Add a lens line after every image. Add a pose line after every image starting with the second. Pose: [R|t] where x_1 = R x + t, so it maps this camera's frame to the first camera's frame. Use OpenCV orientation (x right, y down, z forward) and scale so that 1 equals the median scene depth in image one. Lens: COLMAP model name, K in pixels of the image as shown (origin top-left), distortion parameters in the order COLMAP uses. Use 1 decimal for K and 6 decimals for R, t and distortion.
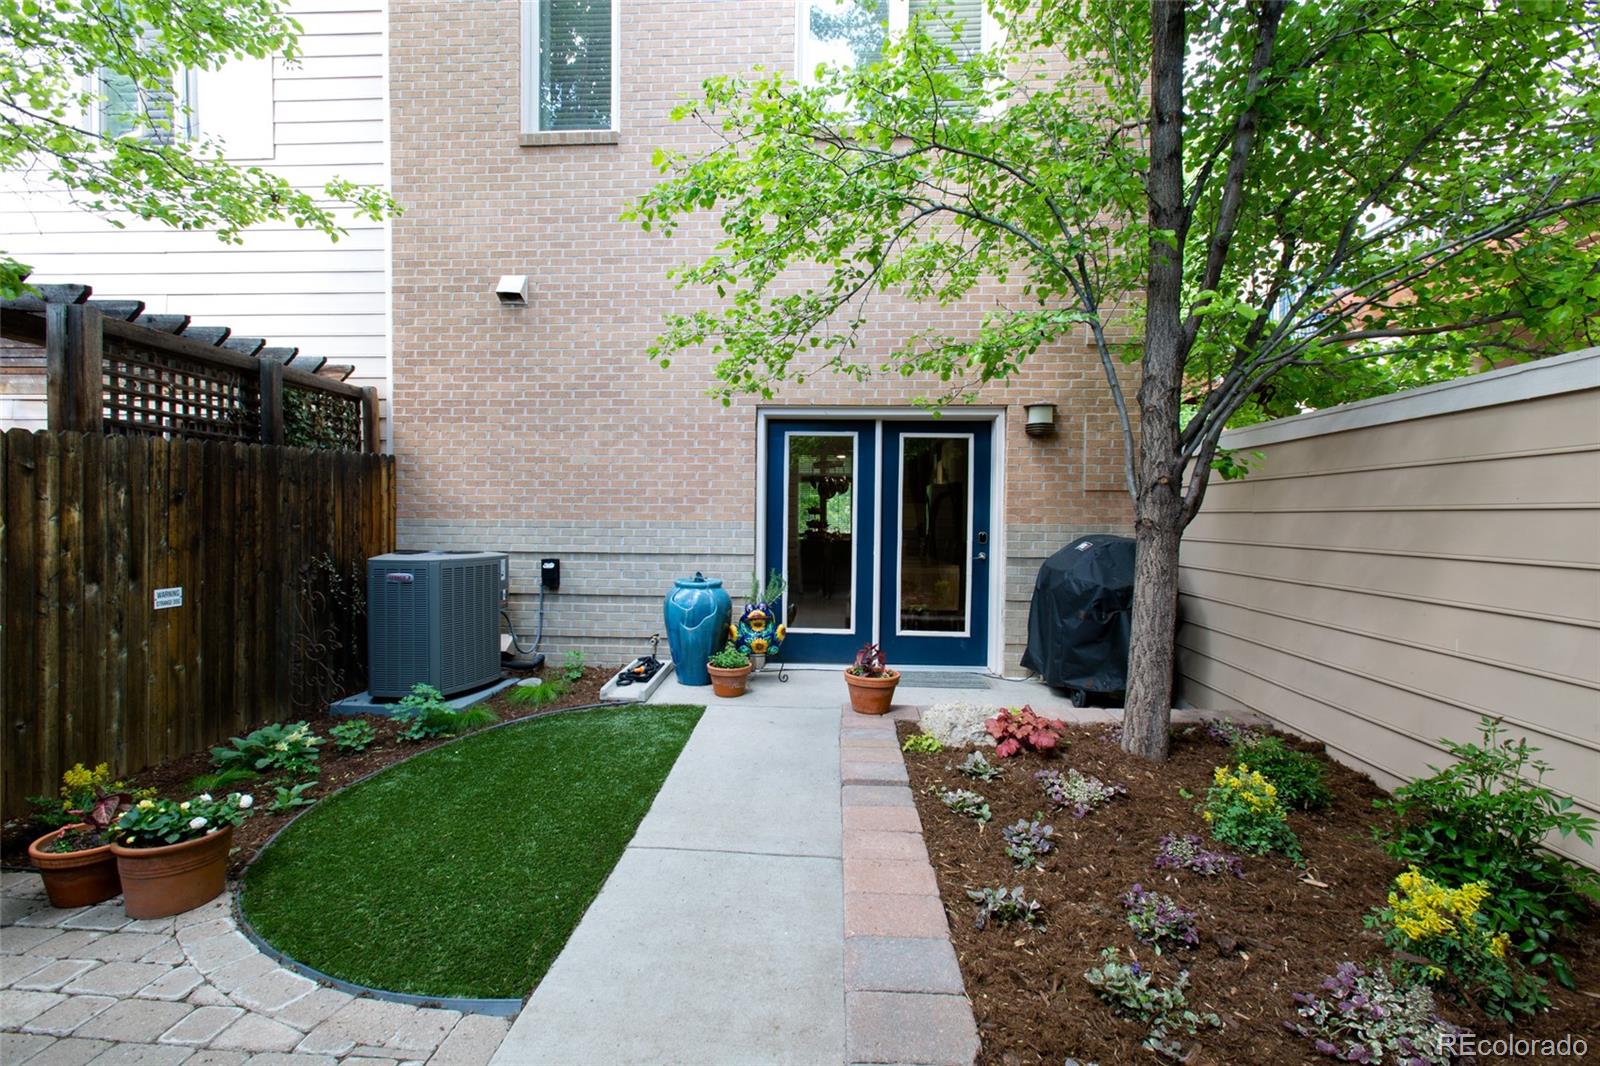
lens RADIAL K [[705.8, 0, 797.2], [0, 705.8, 531.1], [0, 0, 1]] dist [-0.006490, 0.002949]
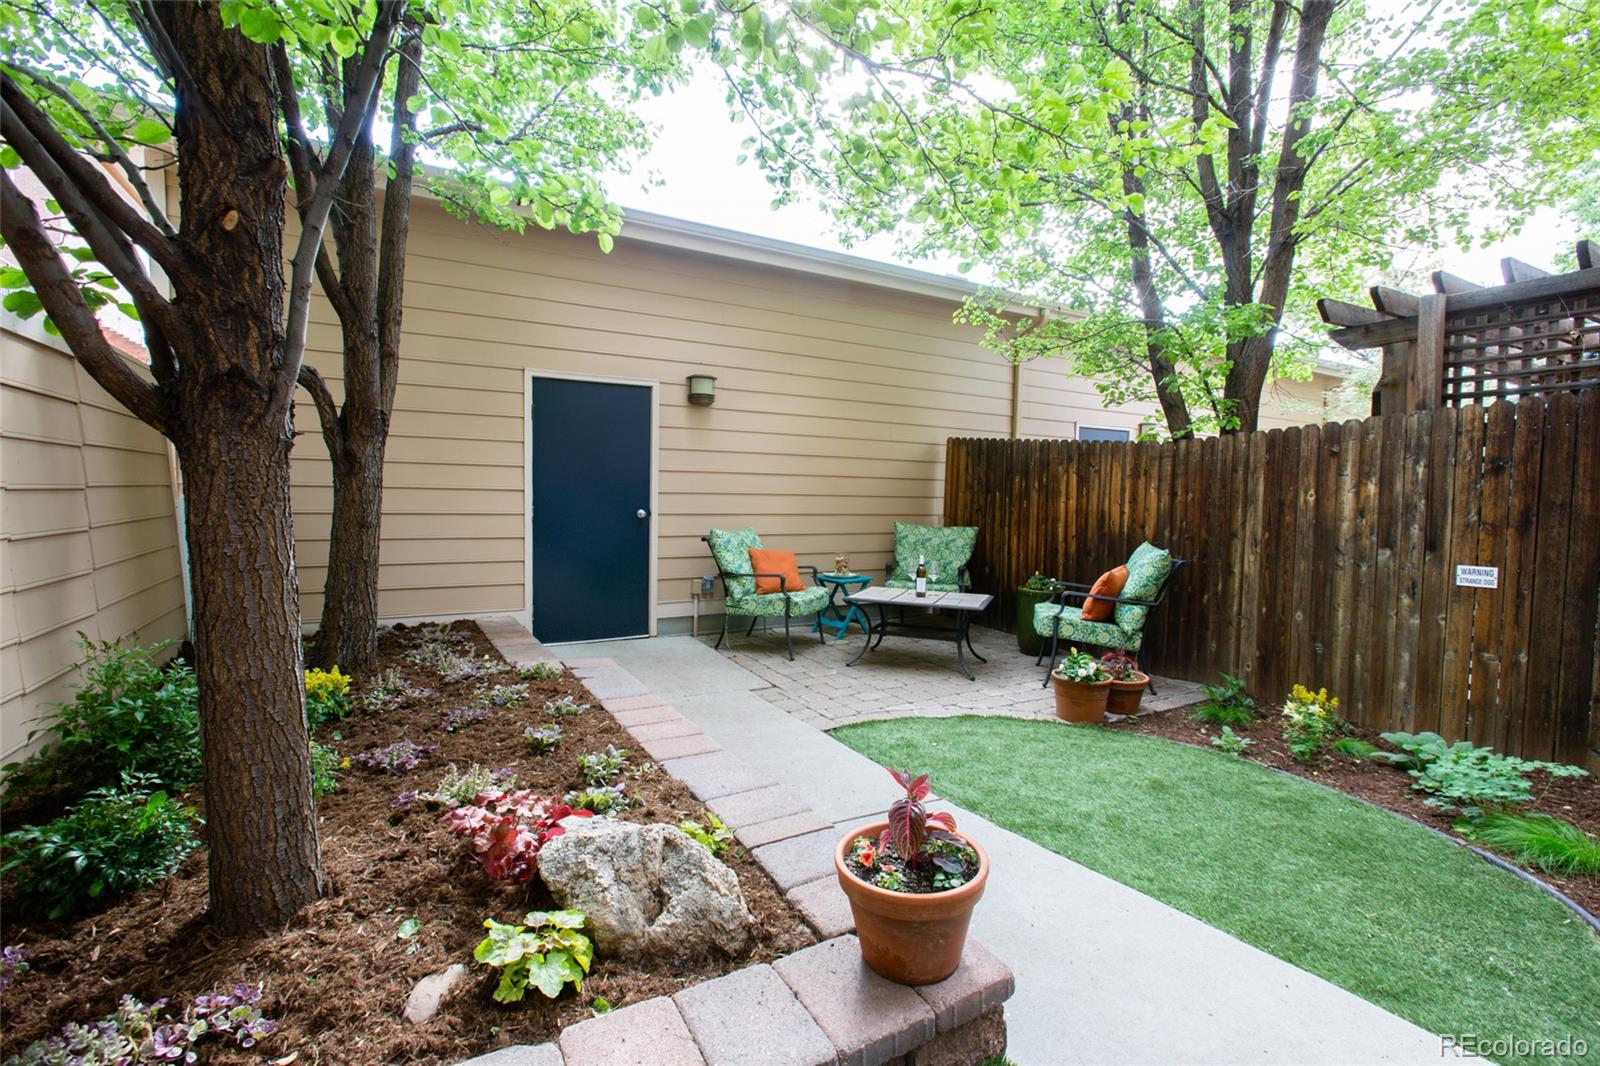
lens RADIAL K [[705.8, 0, 801.3], [0, 705.8, 530.4], [0, 0, 1]] dist [-0.006490, 0.002949]
pose [[-0.843109, 0.006367, -0.537704, 0.392784], [-0.030341, 0.997774, 0.059388, 0.006848], [0.536885, 0.066385, -0.841039, 1.440766]]
